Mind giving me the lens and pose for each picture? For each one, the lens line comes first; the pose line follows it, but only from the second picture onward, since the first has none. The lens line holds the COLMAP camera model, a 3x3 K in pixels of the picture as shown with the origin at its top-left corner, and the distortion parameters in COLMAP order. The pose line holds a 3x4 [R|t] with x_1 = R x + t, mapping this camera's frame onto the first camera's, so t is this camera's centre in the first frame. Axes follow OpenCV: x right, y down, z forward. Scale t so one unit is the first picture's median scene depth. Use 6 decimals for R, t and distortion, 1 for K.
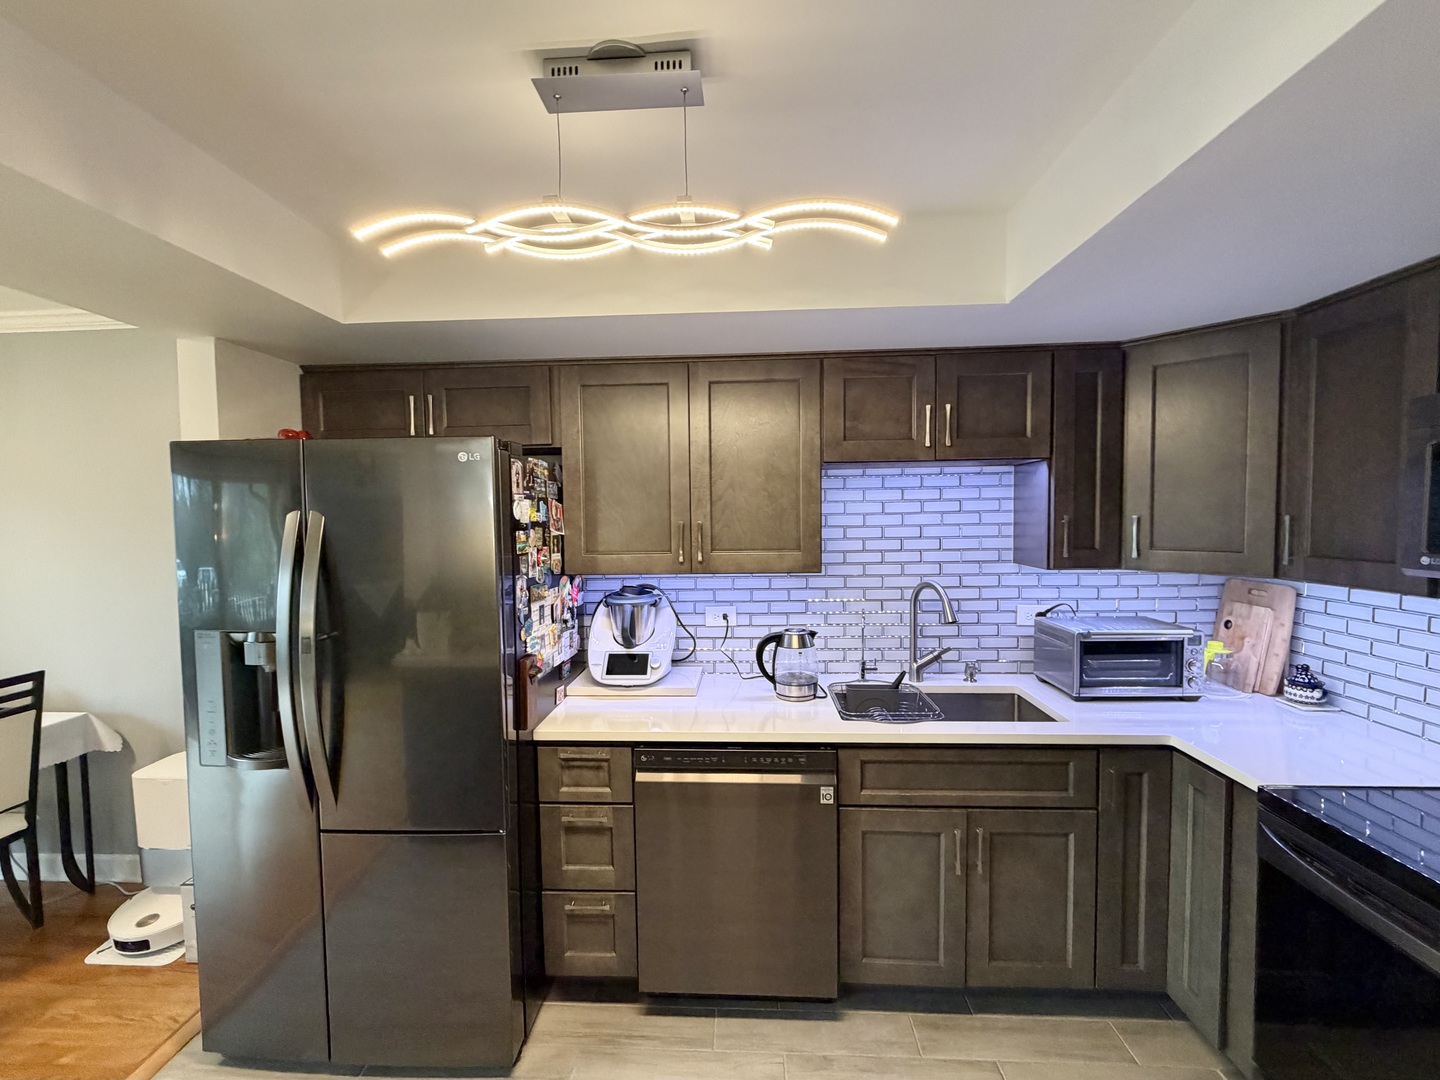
lens RADIAL K [[601.3, 0, 710.7], [0, 601.3, 540.0], [0, 0, 1]] dist [-0.000845, -0.000030]
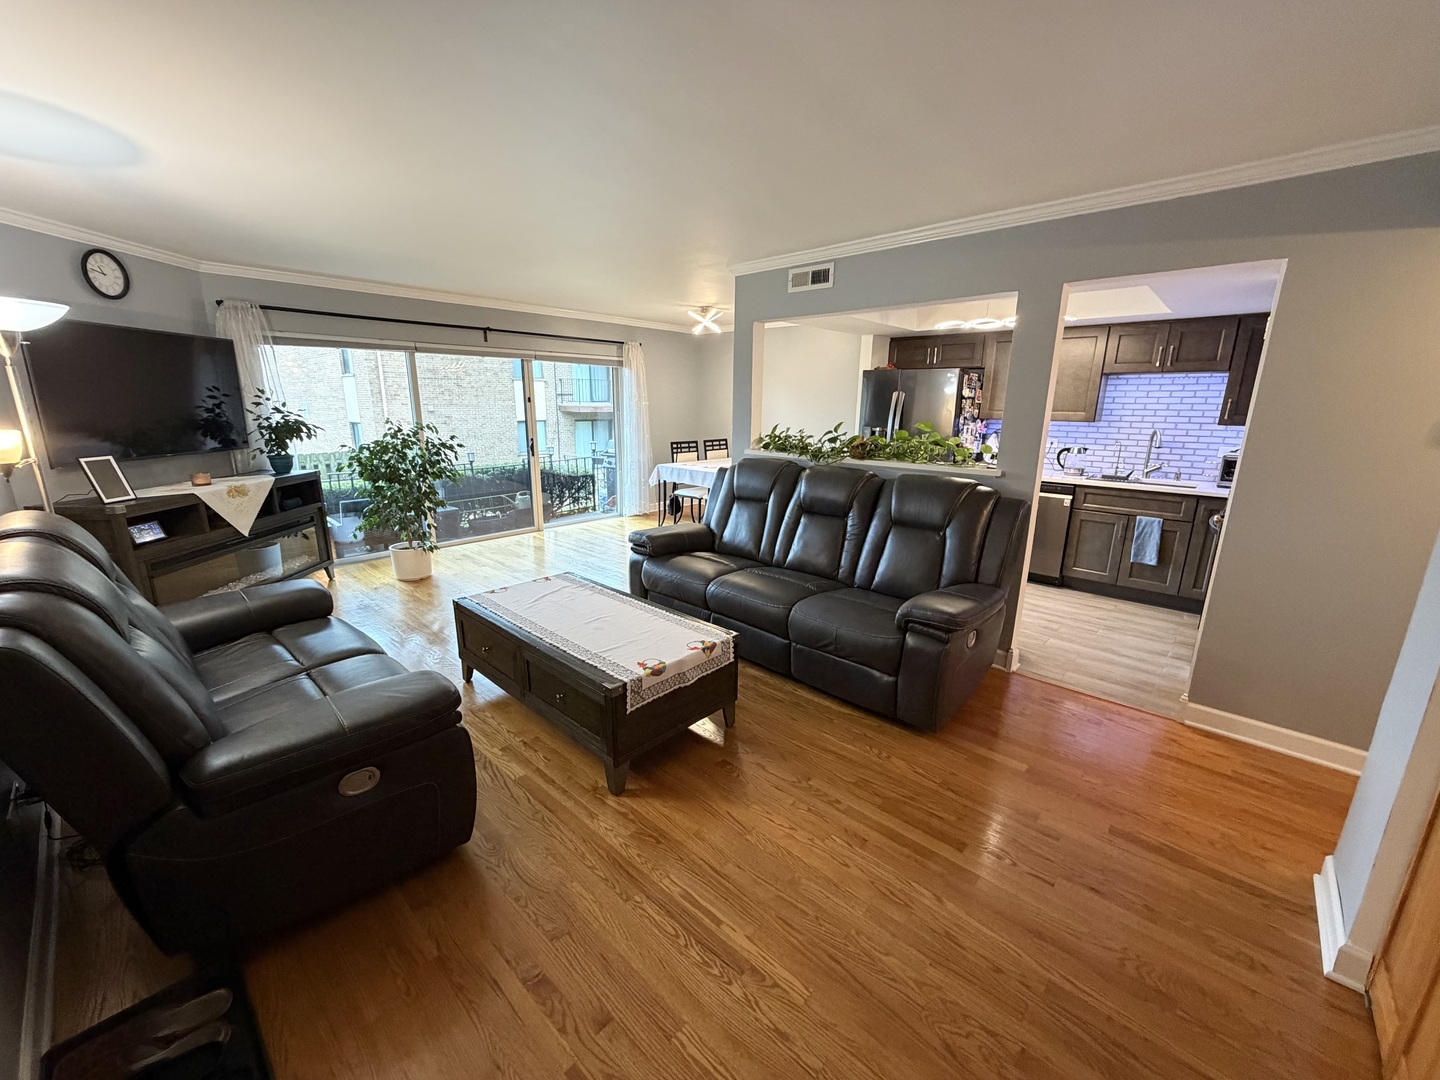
lens RADIAL K [[576.1, 0, 718.5], [0, 576.1, 540.4], [0, 0, 1]] dist [-0.000941, 0.000236]
pose [[0.768587, 0.173473, -0.615777, 0.532110], [-0.050430, 0.975968, 0.212000, 0.104579], [0.637755, -0.131887, 0.758864, -1.726035]]
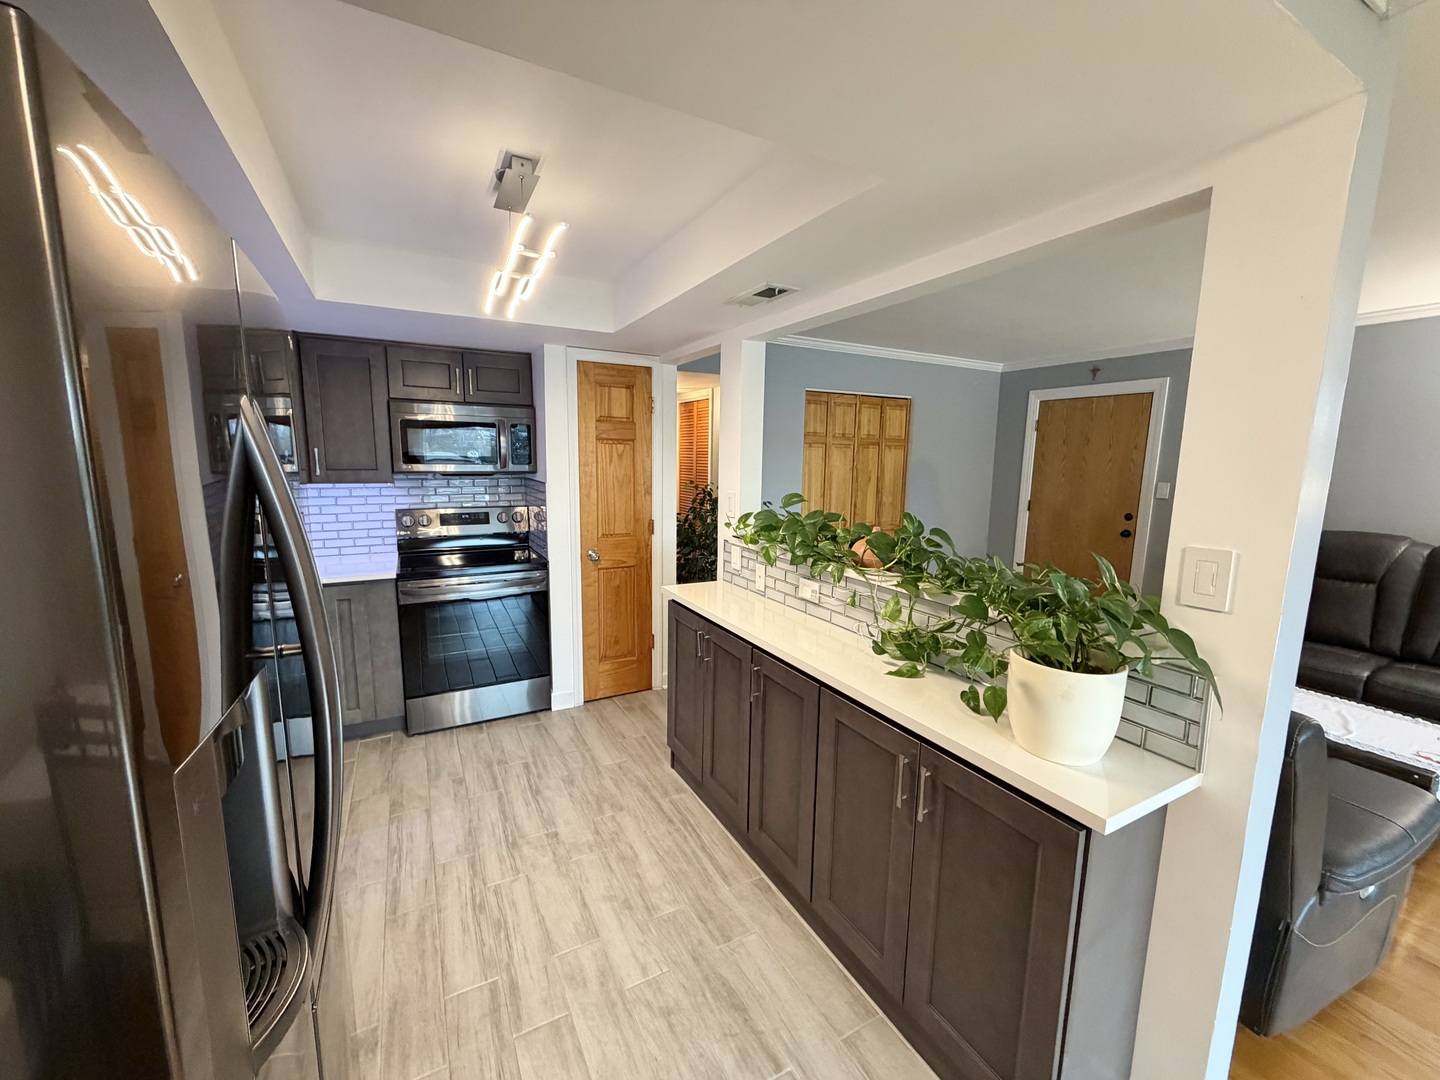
lens RADIAL K [[576.1, 0, 716.9], [0, 576.1, 544.2], [0, 0, 1]] dist [-0.000941, 0.000236]
pose [[-0.528926, -0.121810, 0.839881, -0.983088], [0.034828, 0.985697, 0.164891, 0.000355], [-0.847953, 0.116466, -0.517118, 0.737730]]
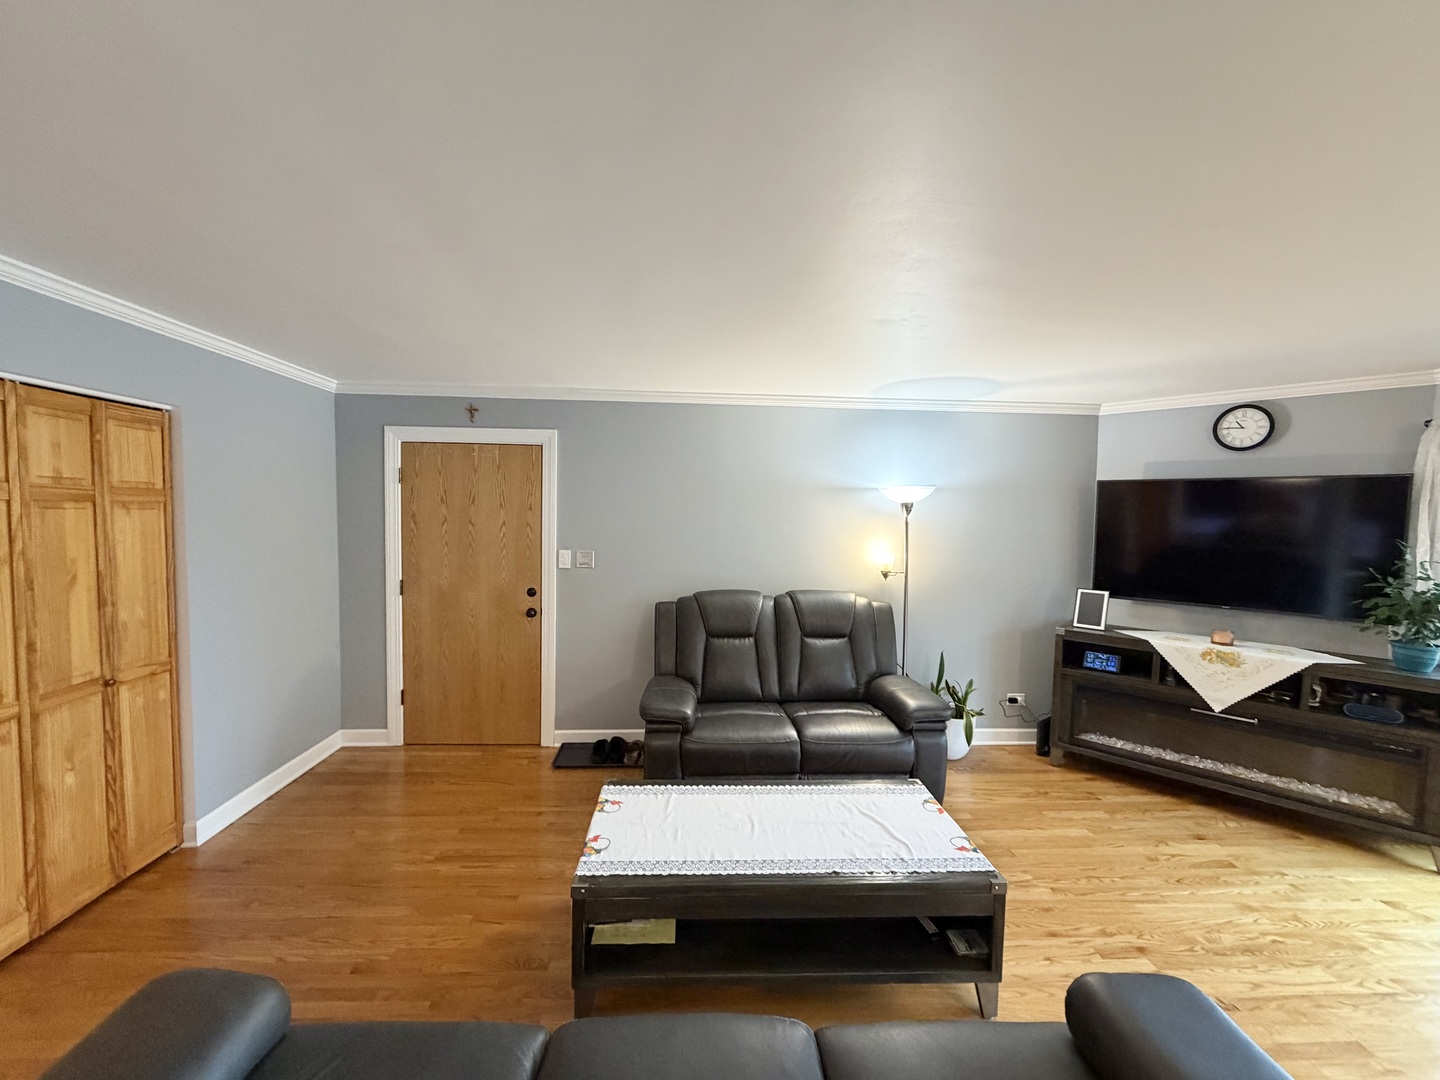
lens RADIAL K [[576.1, 0, 714.6], [0, 576.1, 543.2], [0, 0, 1]] dist [-0.000941, 0.000236]
pose [[-0.995147, 0.003161, -0.098347, -0.294759], [-0.006851, 0.994833, 0.101296, -0.028635], [0.098159, 0.101478, -0.989983, 0.034173]]
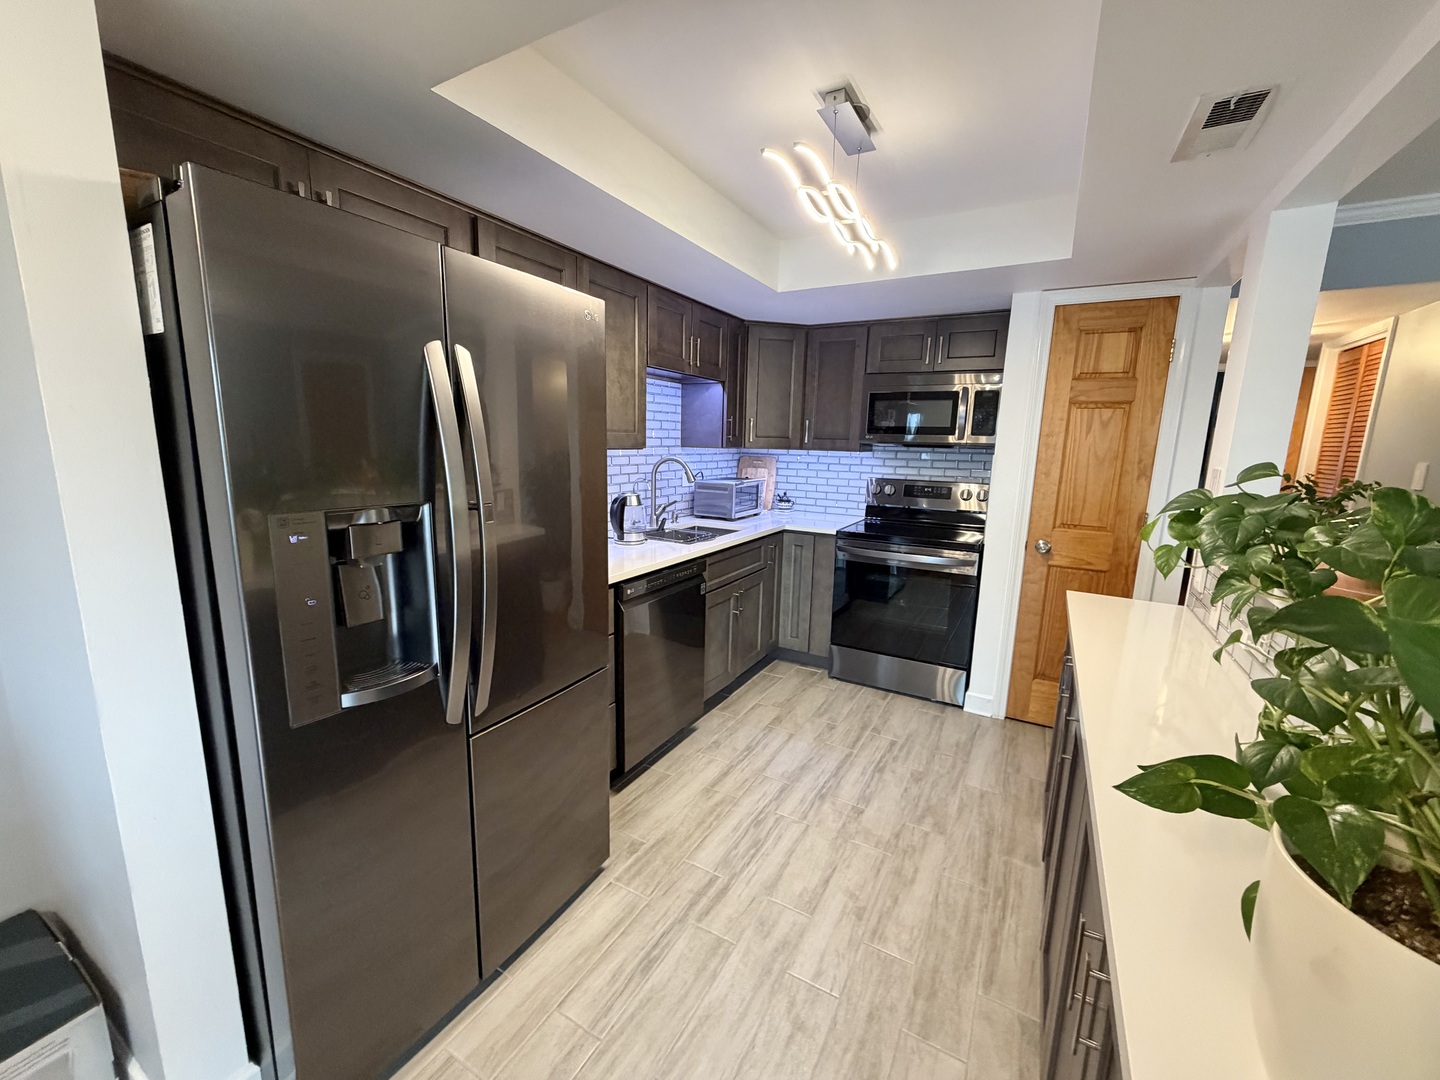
lens RADIAL K [[576.1, 0, 710.4], [0, 576.1, 542.3], [0, 0, 1]] dist [-0.000941, 0.000236]
pose [[0.445063, -0.132585, 0.885630, -0.949273], [0.012253, 0.989788, 0.142020, 0.081711], [-0.895416, -0.052356, 0.442142, 0.285028]]
